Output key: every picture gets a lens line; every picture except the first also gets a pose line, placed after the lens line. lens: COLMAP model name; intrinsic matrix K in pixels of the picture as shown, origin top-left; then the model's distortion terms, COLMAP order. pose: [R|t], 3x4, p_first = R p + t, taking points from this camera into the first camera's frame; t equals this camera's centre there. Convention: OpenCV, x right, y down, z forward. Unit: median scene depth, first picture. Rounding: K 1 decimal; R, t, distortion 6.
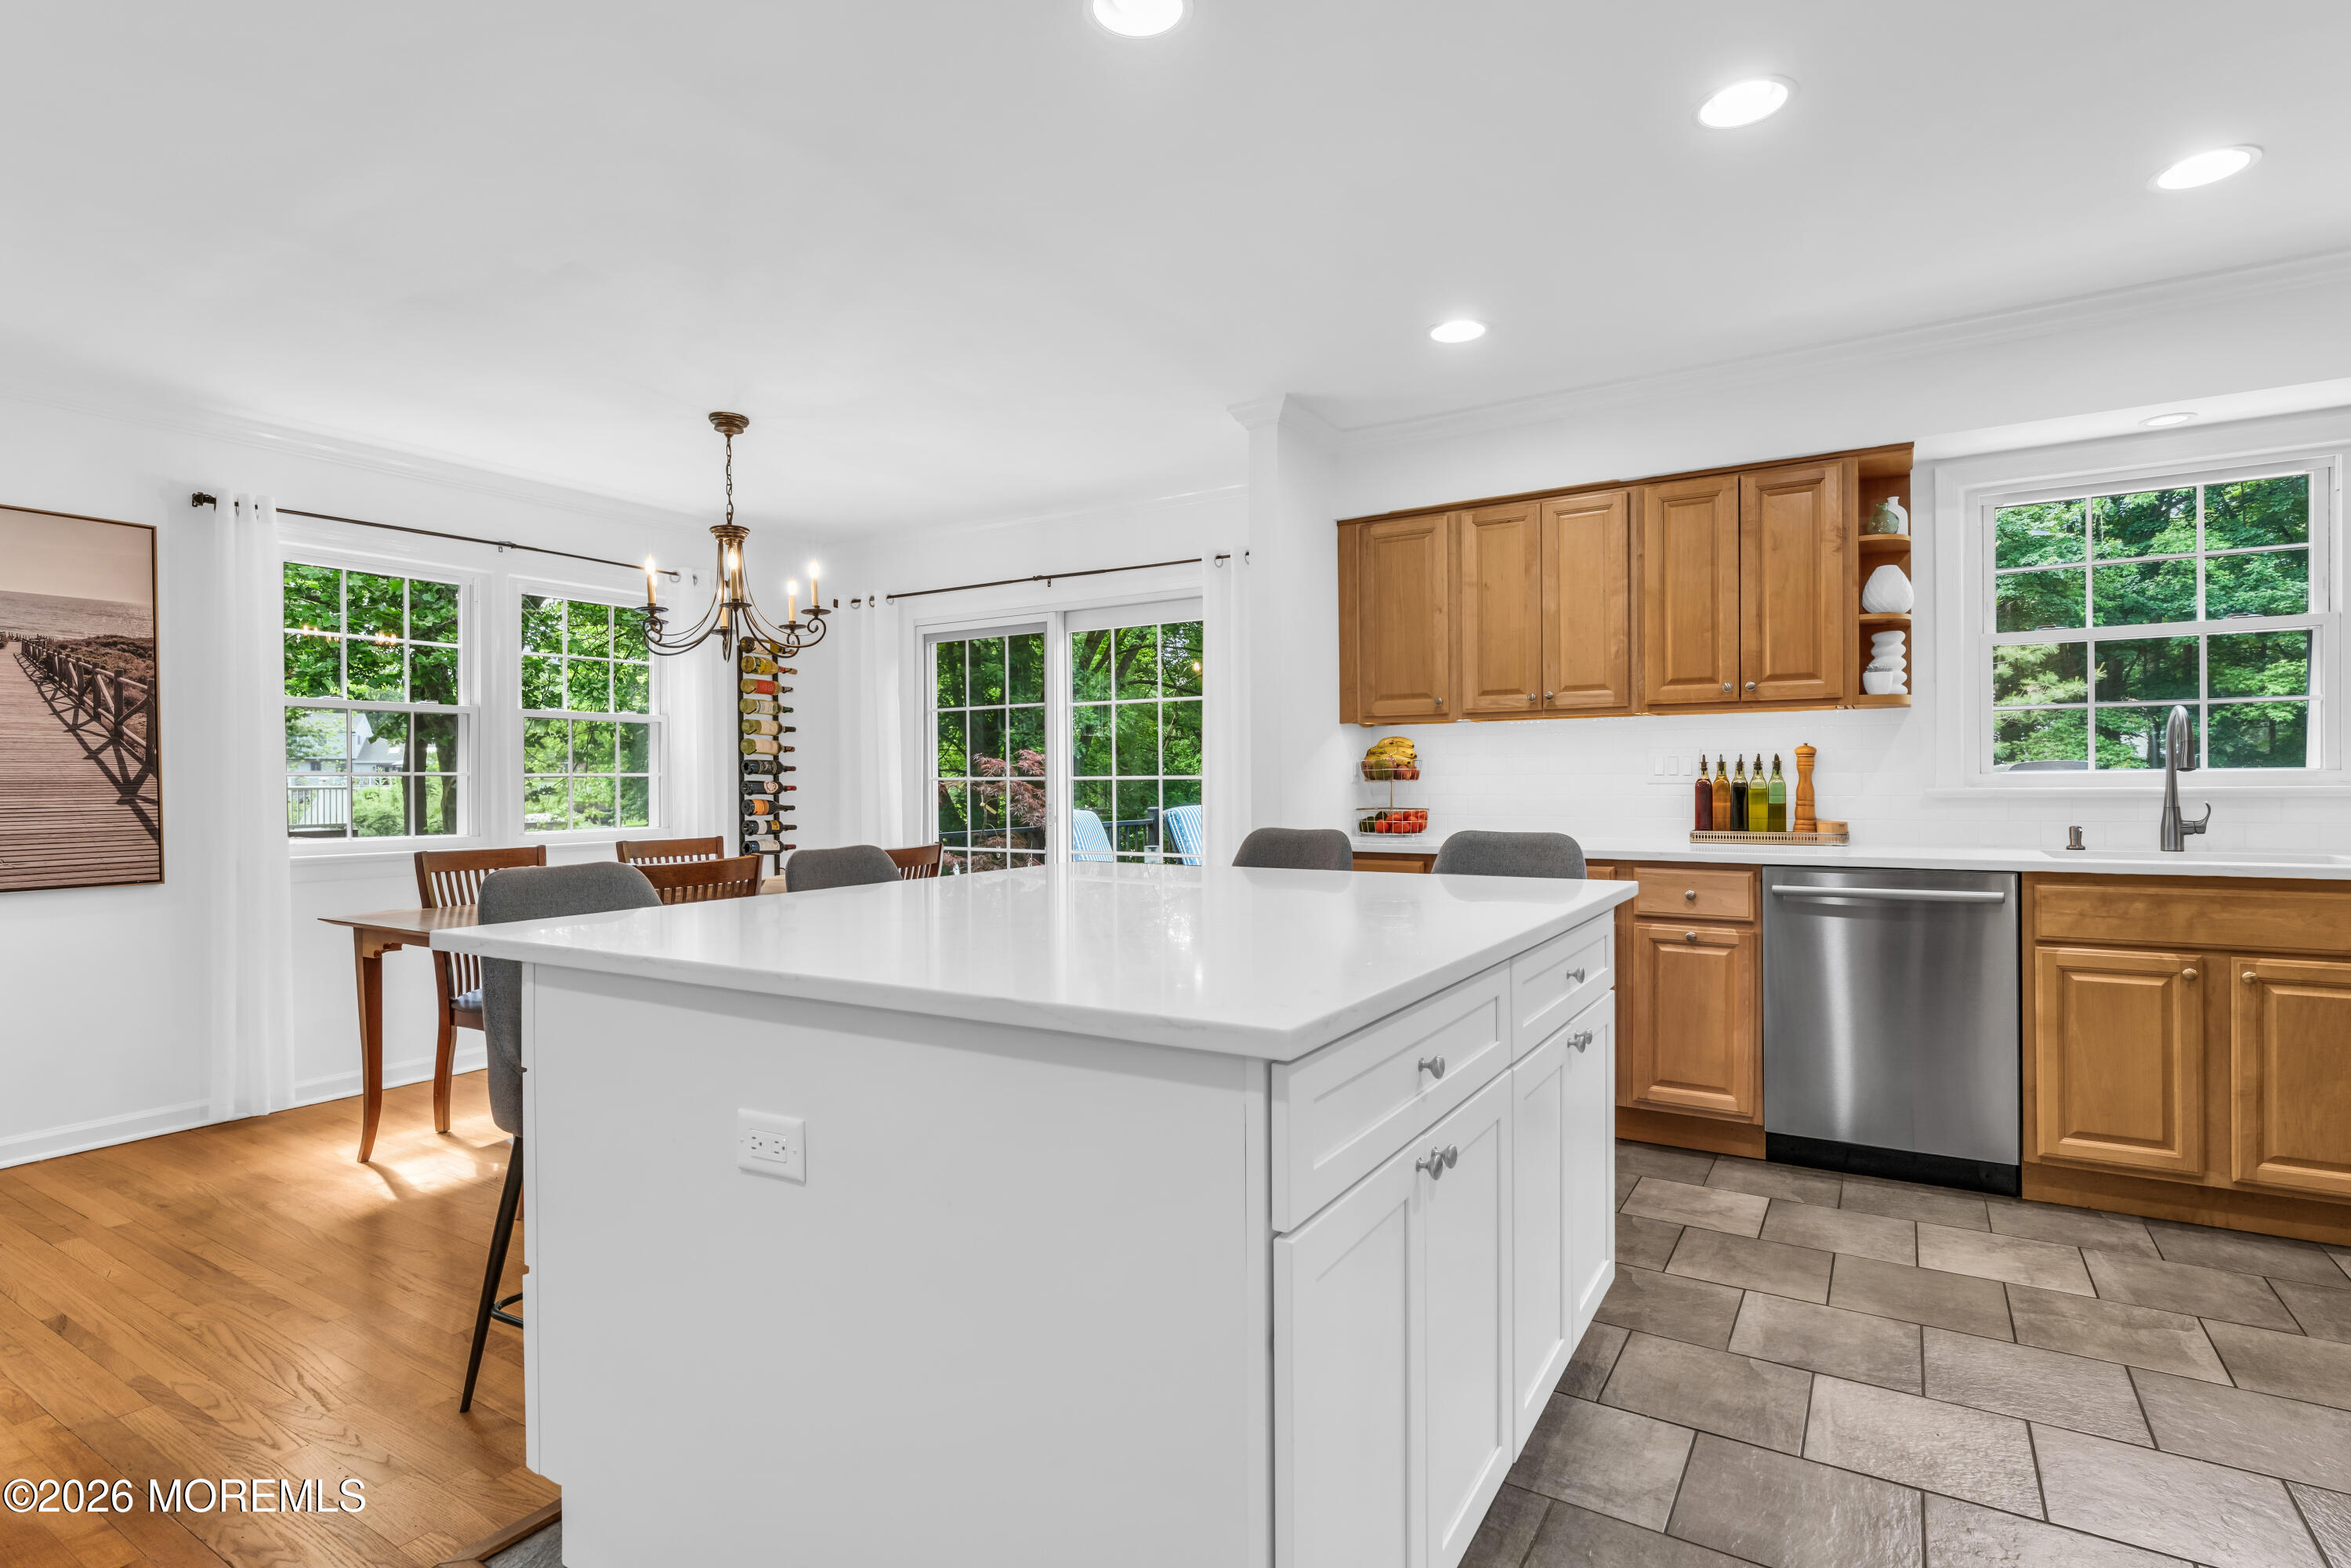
lens RADIAL K [[1154.7, 0, 1177.0], [0, 1154.7, 789.1], [0, 0, 1]] dist [-0.001760, 0.001125]
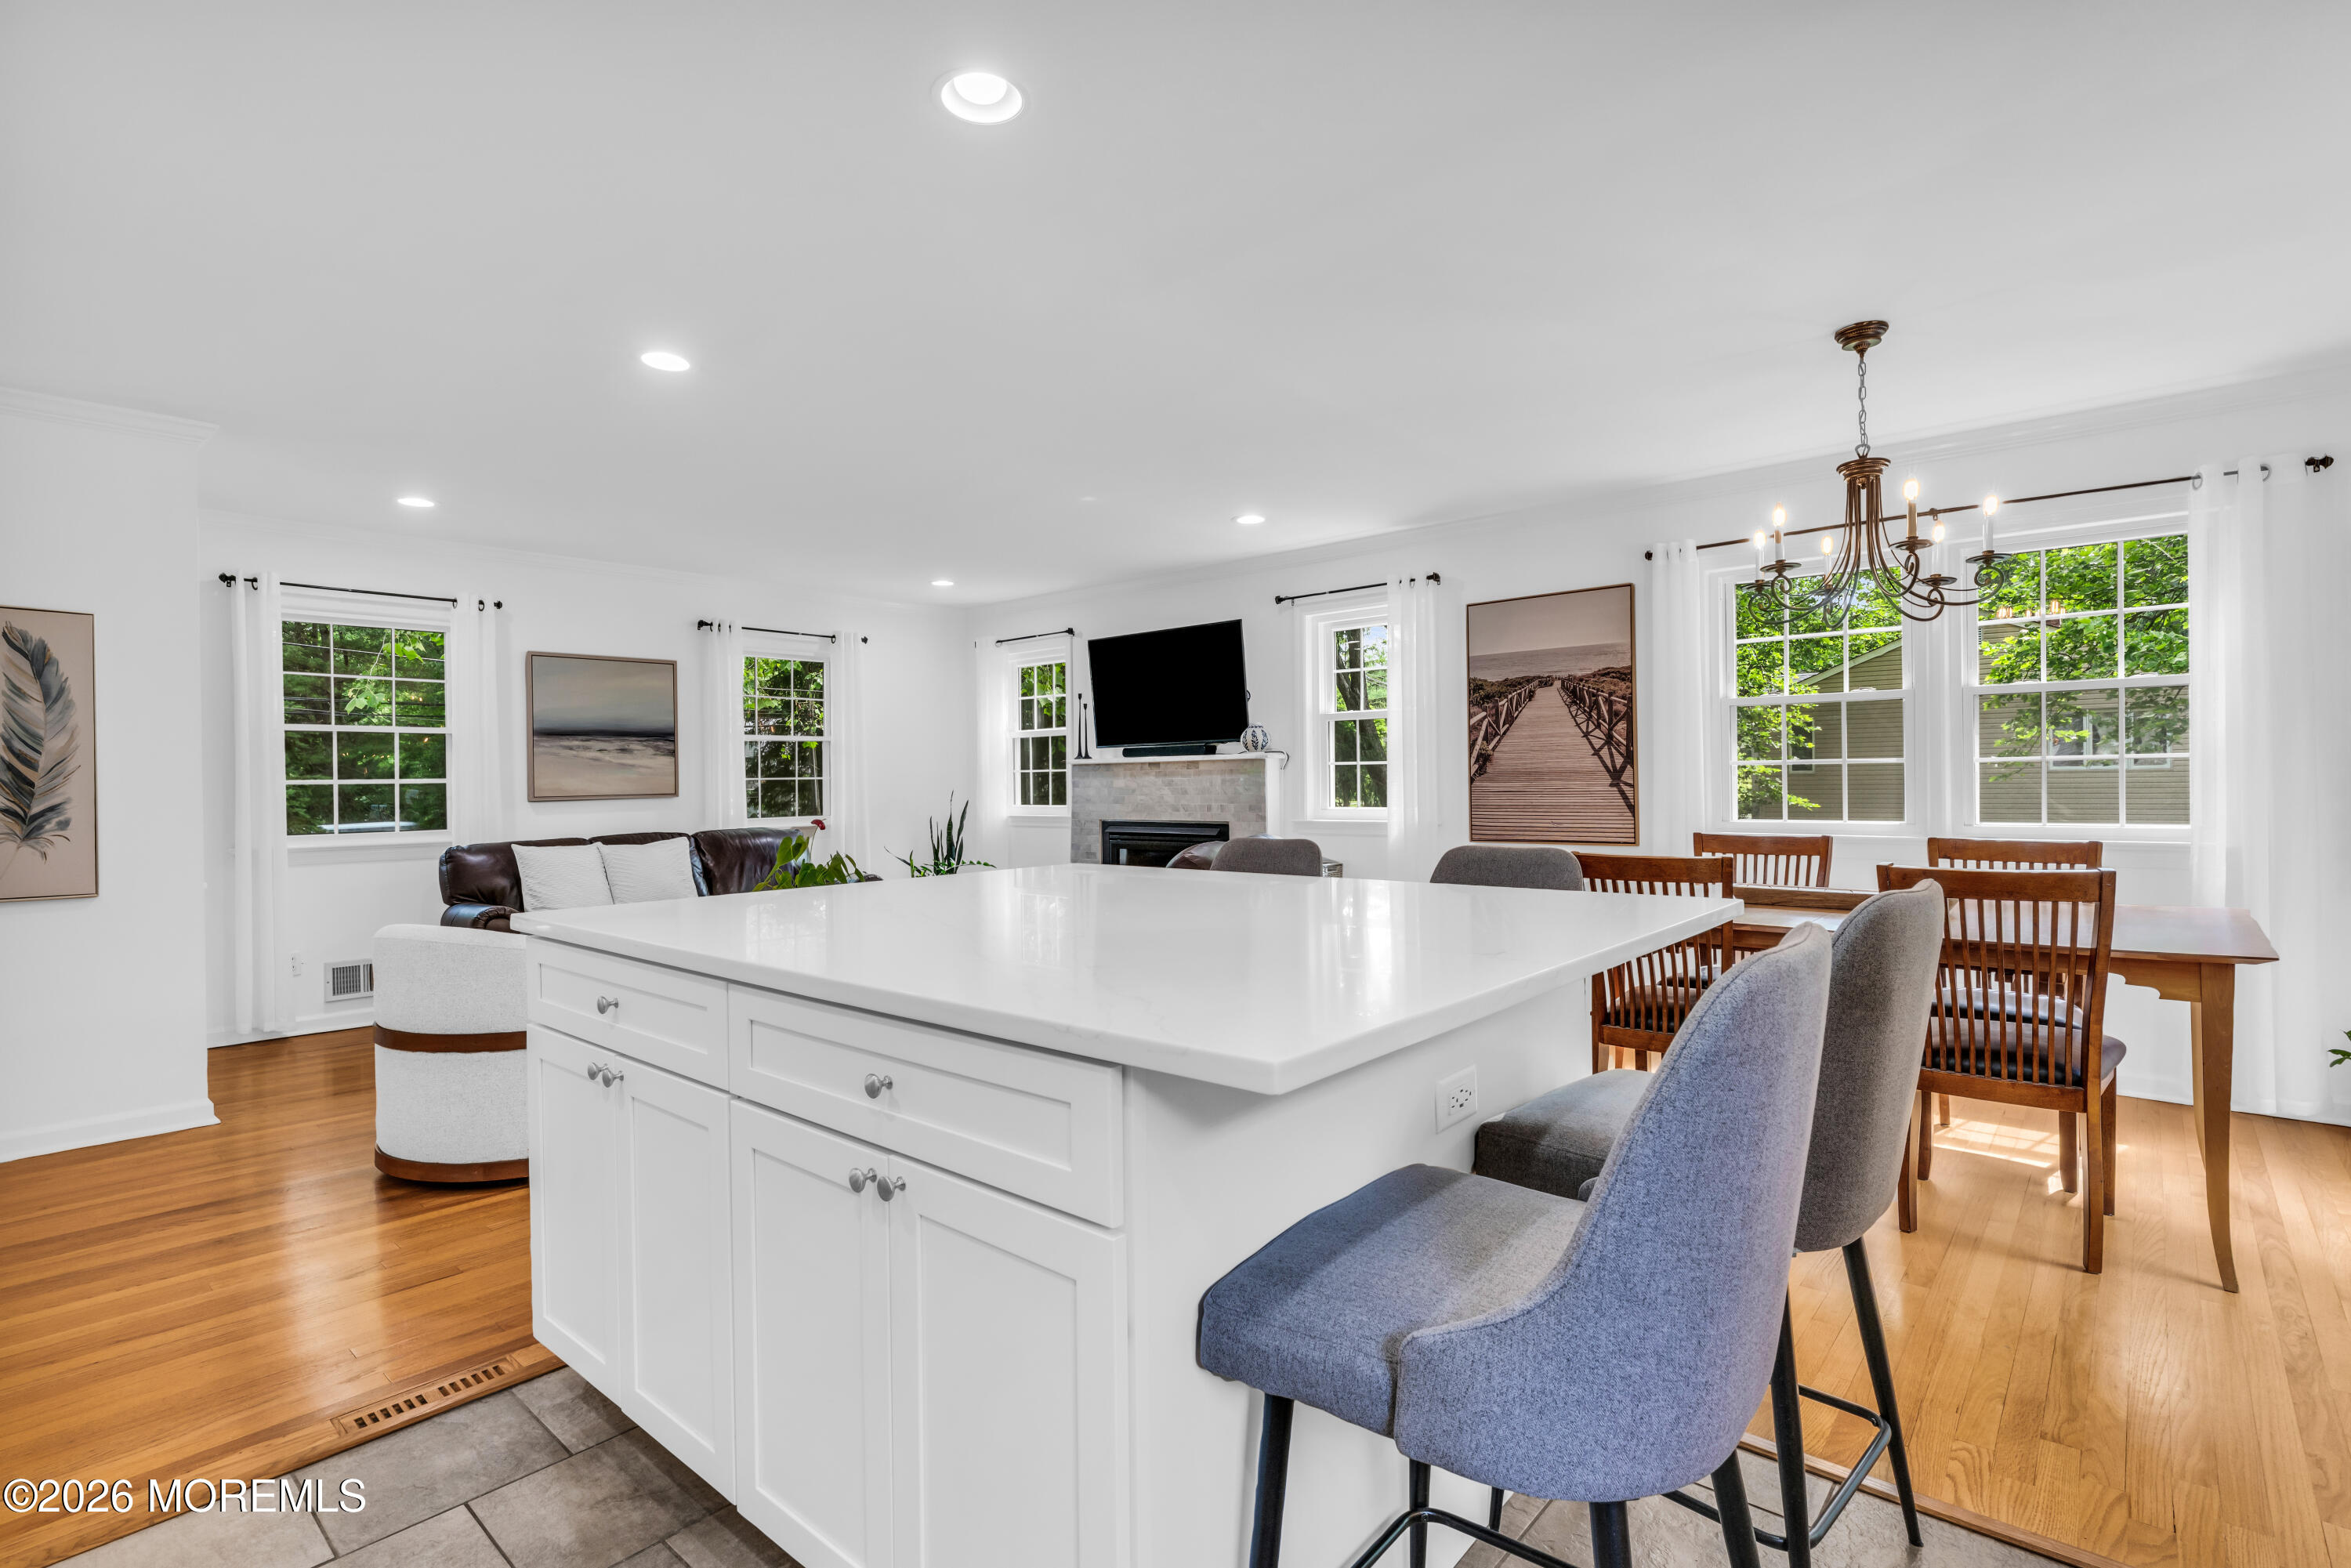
lens RADIAL K [[1122.2, 0, 1168.1], [0, 1122.2, 788.7], [0, 0, 1]] dist [-0.005503, -0.000358]
pose [[-0.166728, 0.019121, -0.985818, 0.528630], [0.008389, 0.999803, 0.017973, -0.013632], [0.985967, -0.005274, -0.166855, 0.696612]]
